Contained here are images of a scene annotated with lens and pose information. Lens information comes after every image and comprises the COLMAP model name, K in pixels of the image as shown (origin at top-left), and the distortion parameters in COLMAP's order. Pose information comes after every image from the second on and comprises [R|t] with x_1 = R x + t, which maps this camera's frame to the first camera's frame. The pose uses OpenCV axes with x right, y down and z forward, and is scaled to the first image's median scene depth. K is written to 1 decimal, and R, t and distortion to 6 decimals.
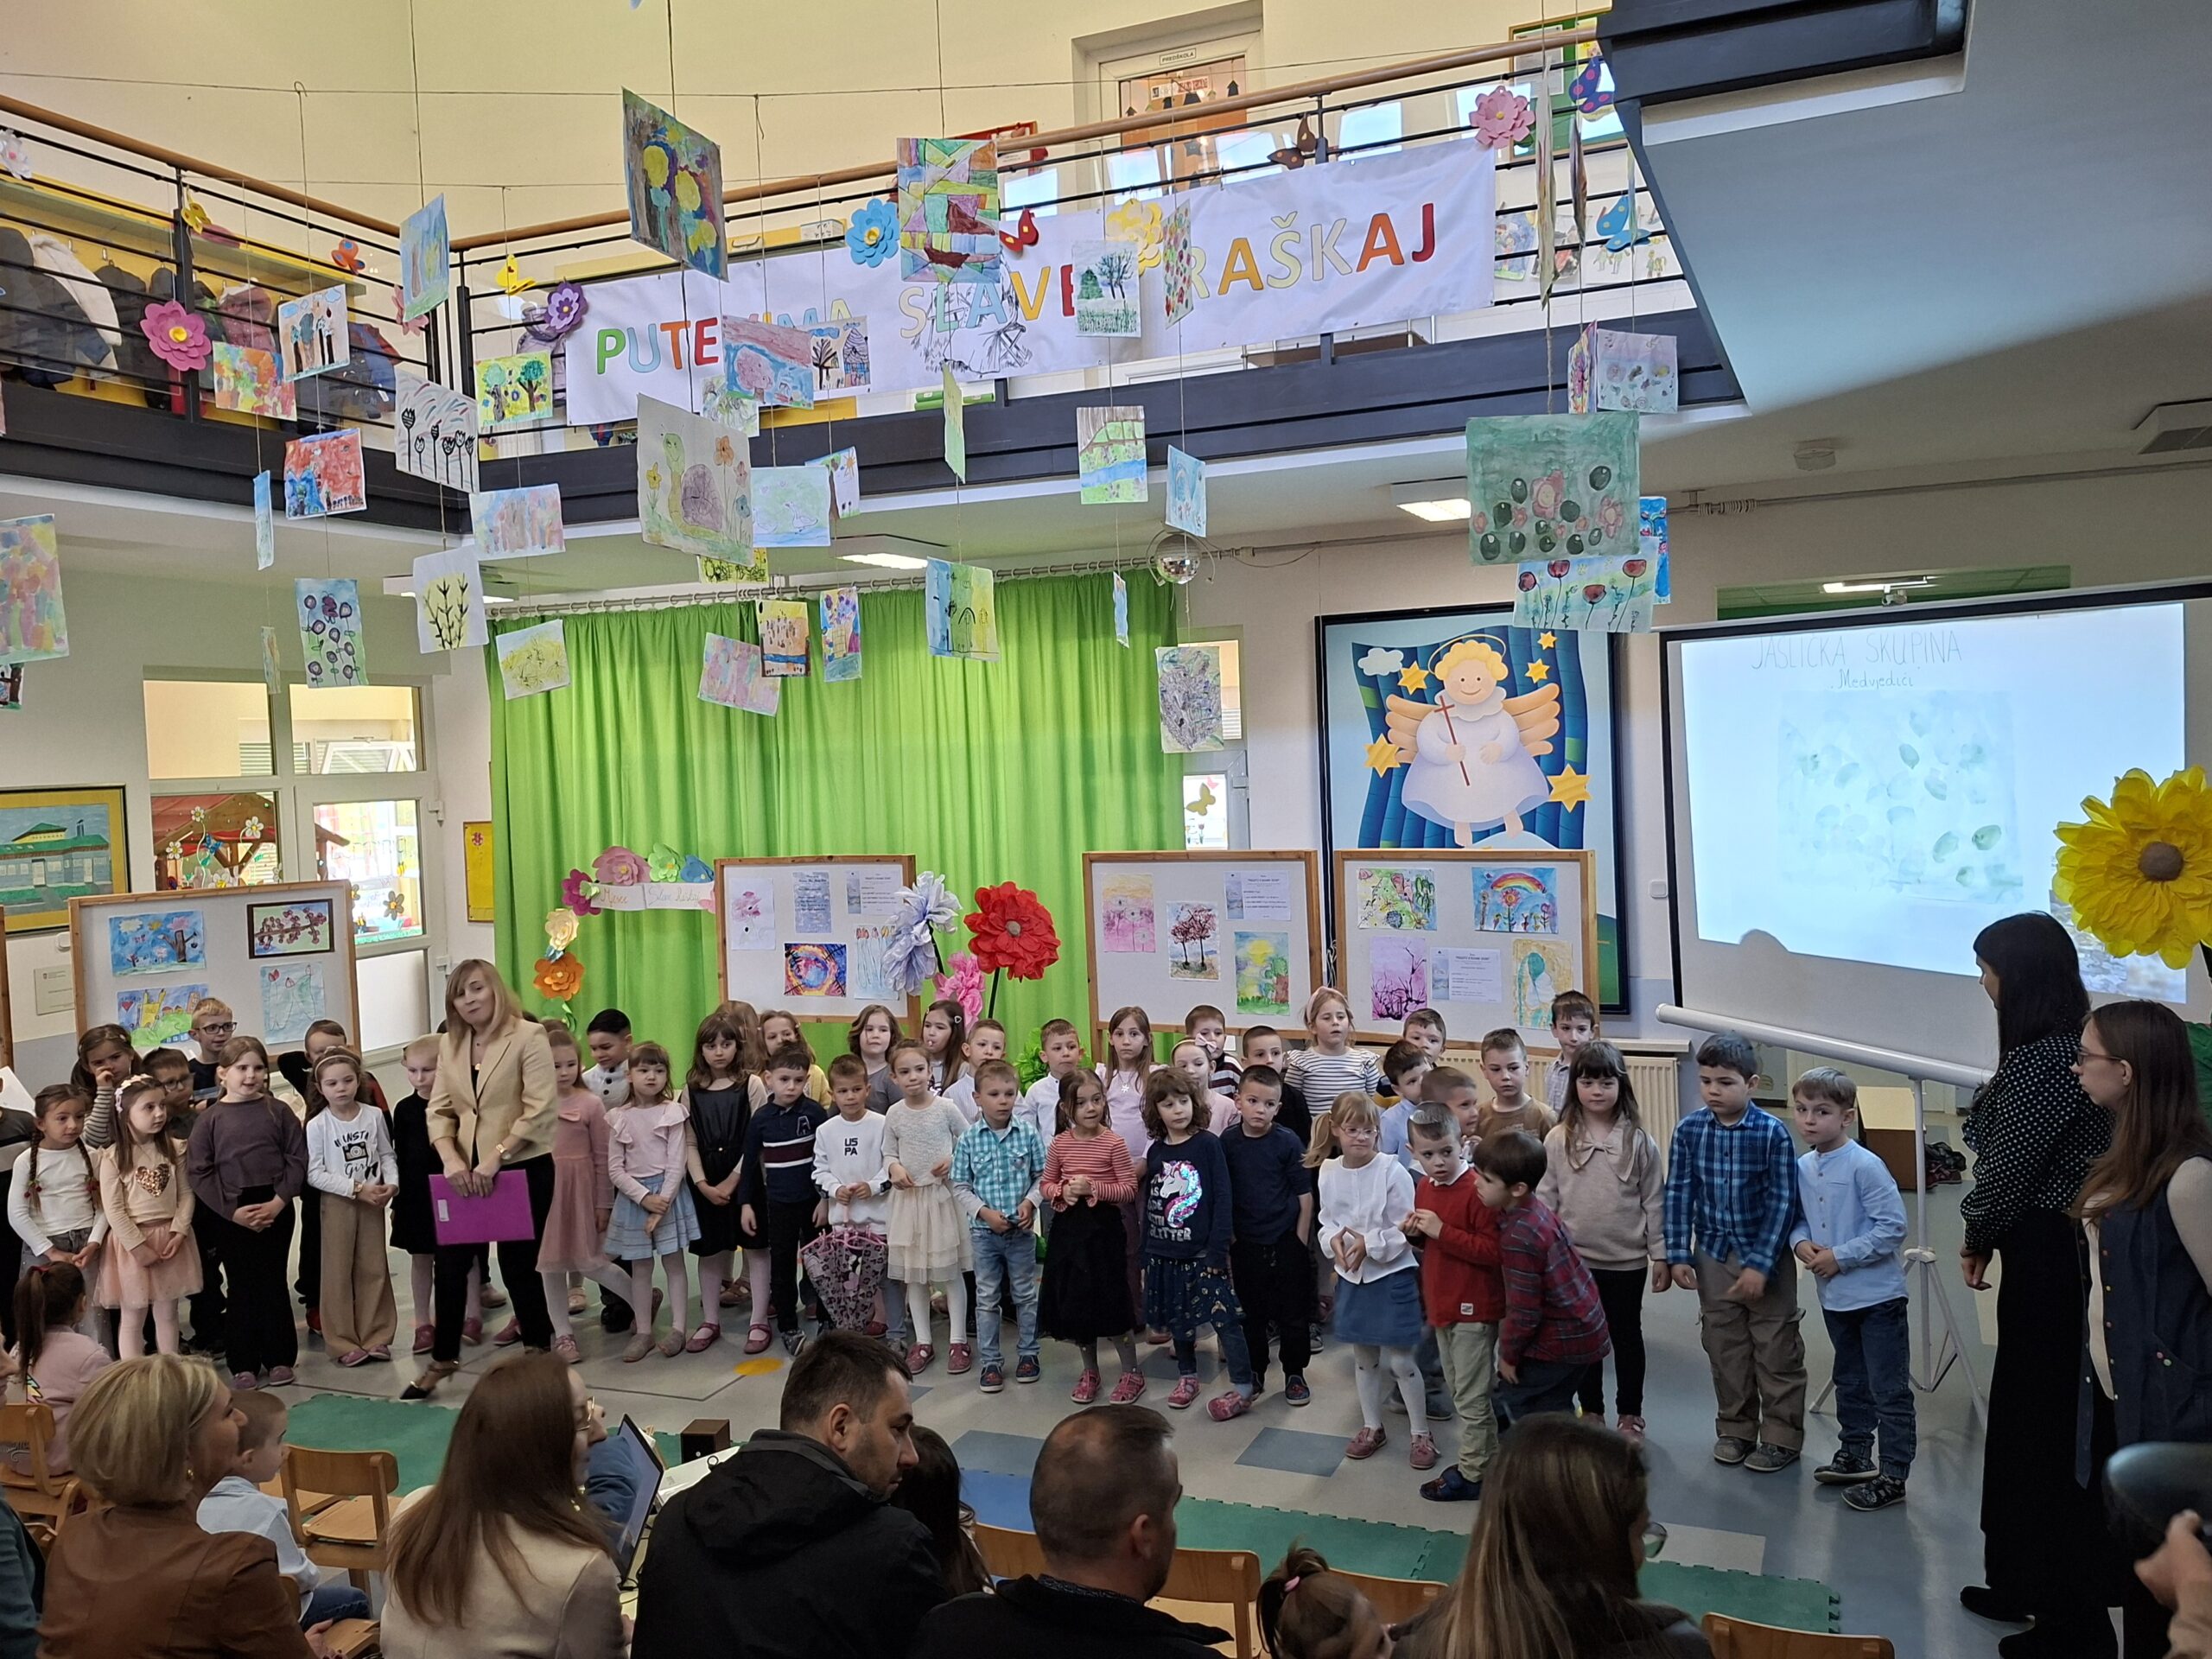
lens RADIAL K [[1764.9, 0, 1100.9], [0, 1764.9, 819.4], [0, 0, 1]] dist [0.186017, -0.279405]
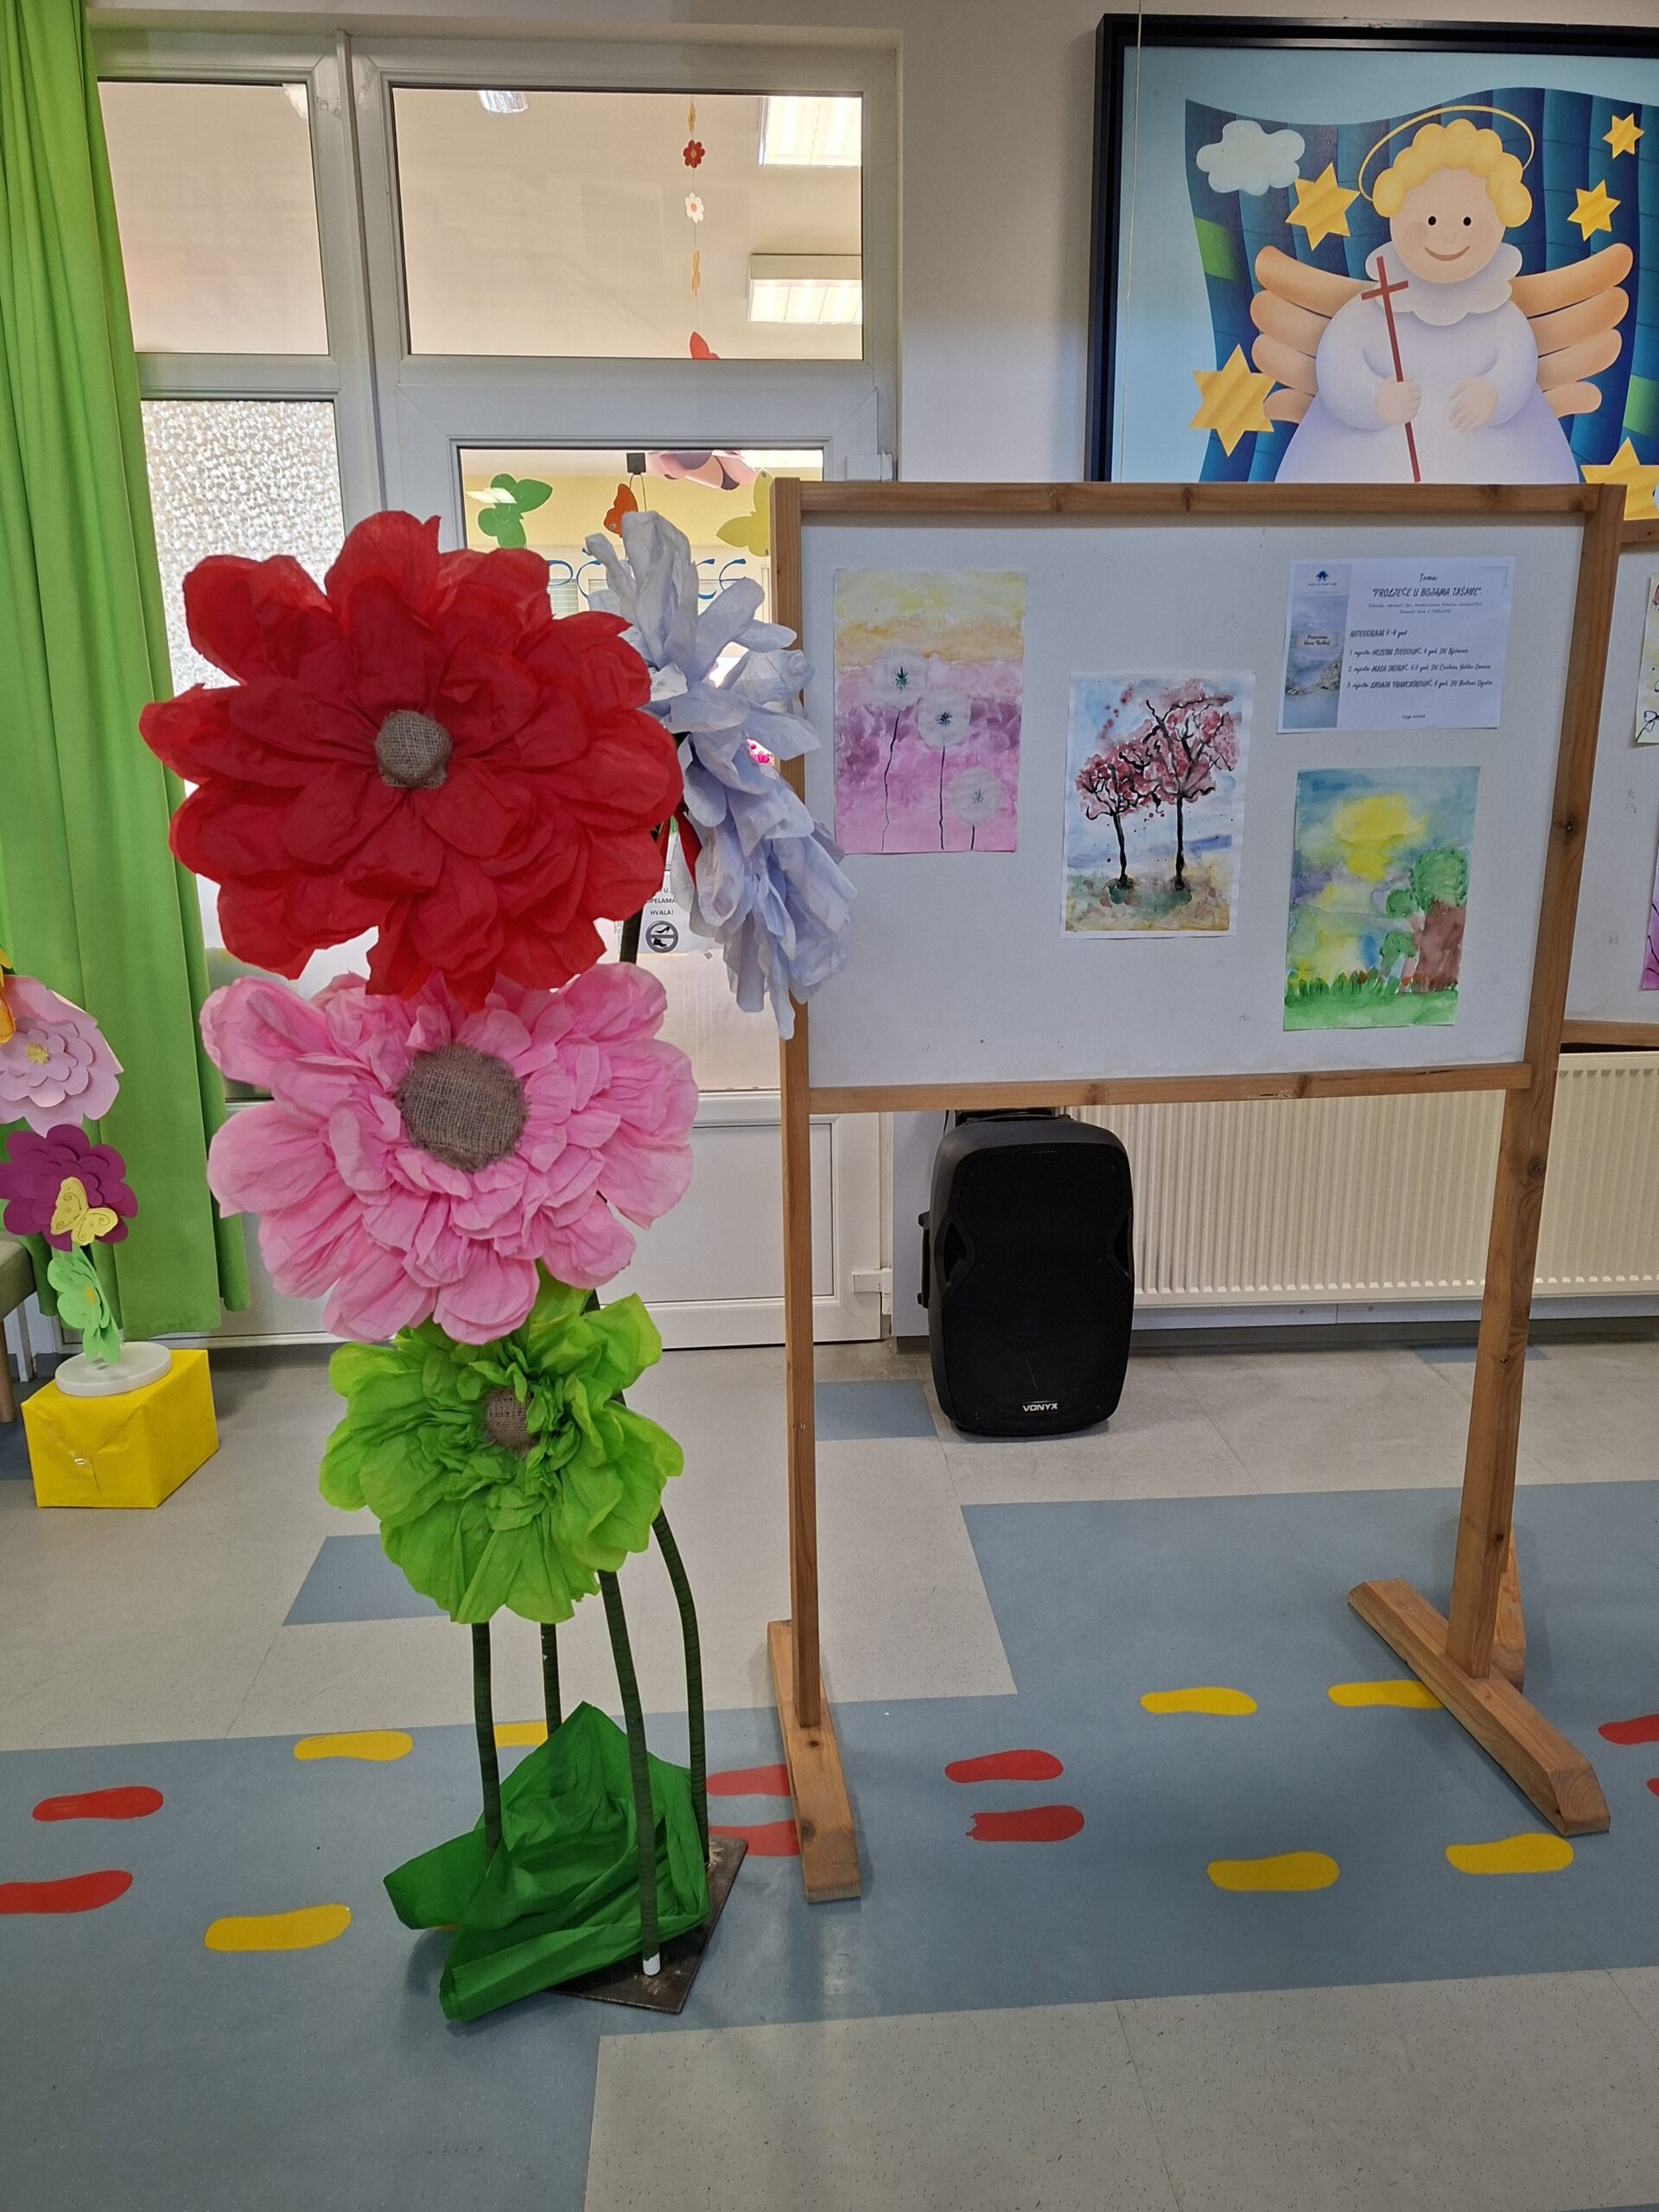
lens RADIAL K [[1453.6, 0, 829.5], [0, 1453.6, 1106.0], [0, 0, 1]] dist [-0.002082, -0.003872]
pose [[0.887458, -0.090388, 0.451938, -0.118501], [-0.005003, 0.978634, 0.205551, 0.067517], [-0.460861, -0.184678, 0.868044, 0.784009]]
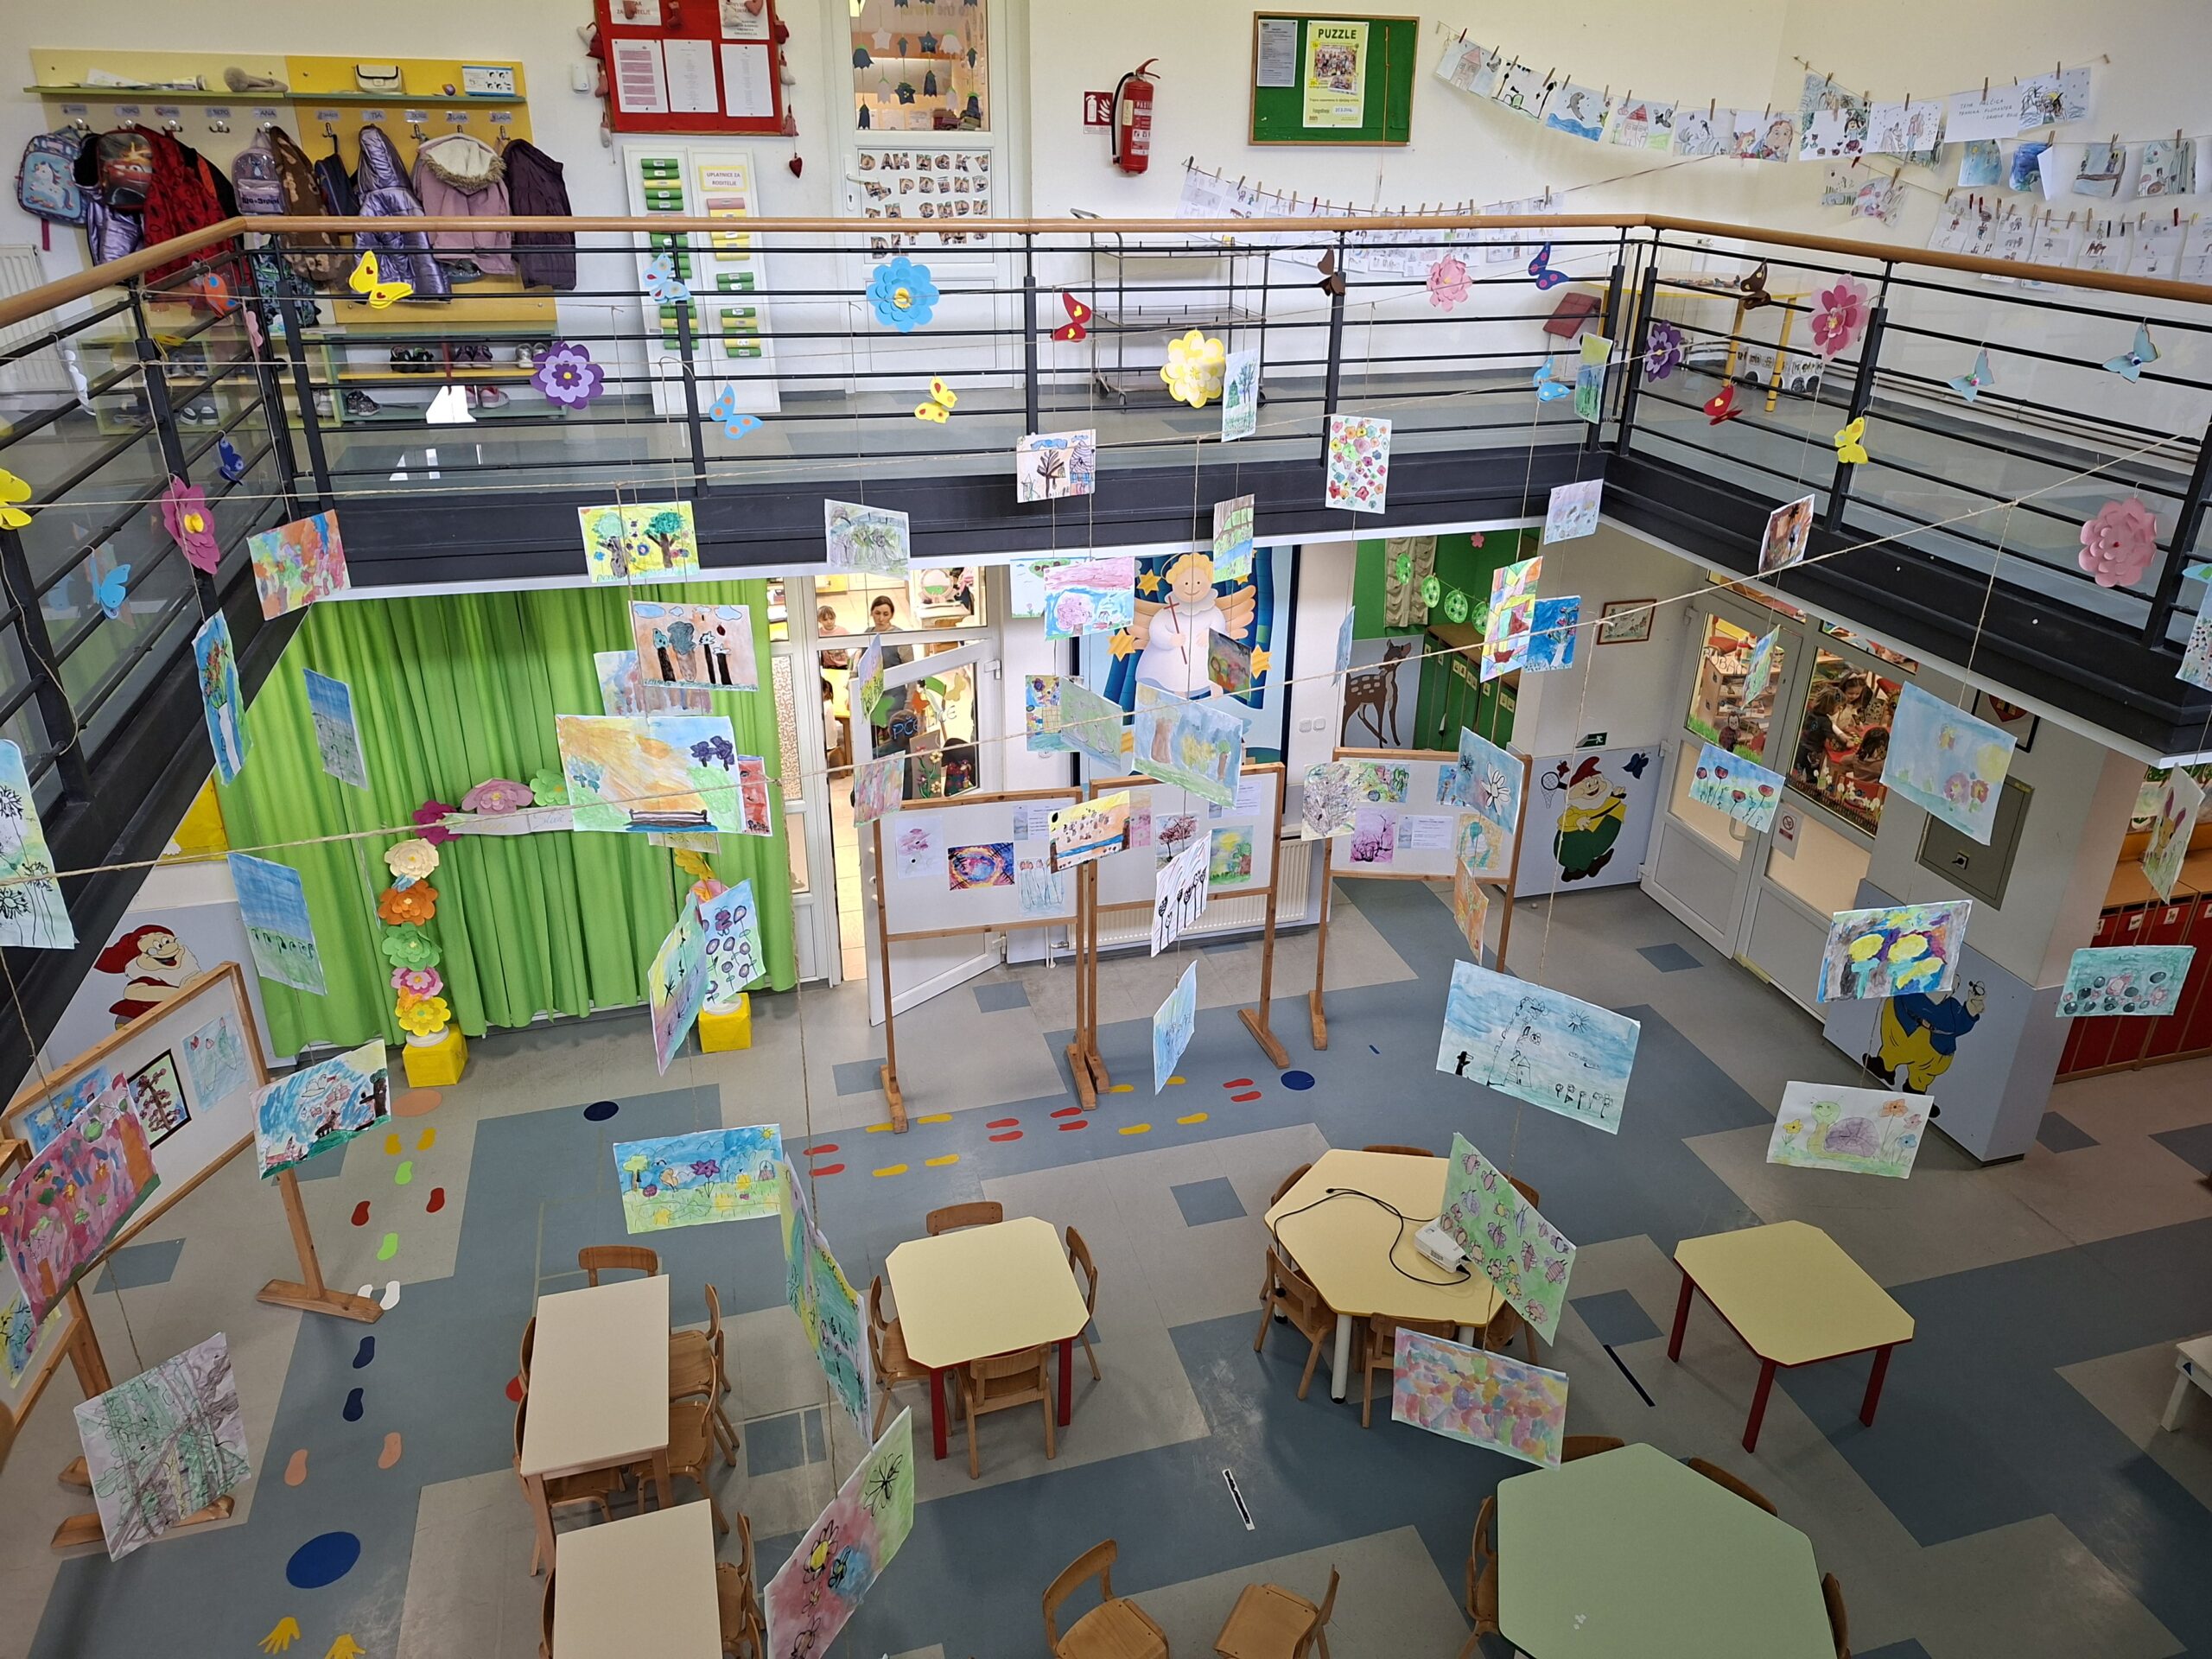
lens RADIAL K [[1530.8, 0, 1133.2], [0, 1530.8, 808.0], [0, 0, 1]] dist [0.118493, -0.131460]
pose [[0.761612, -0.223511, 0.608268, -0.560690], [-0.020214, 0.929986, 0.367038, -0.355540], [-0.647718, -0.291836, 0.703771, 0.241867]]
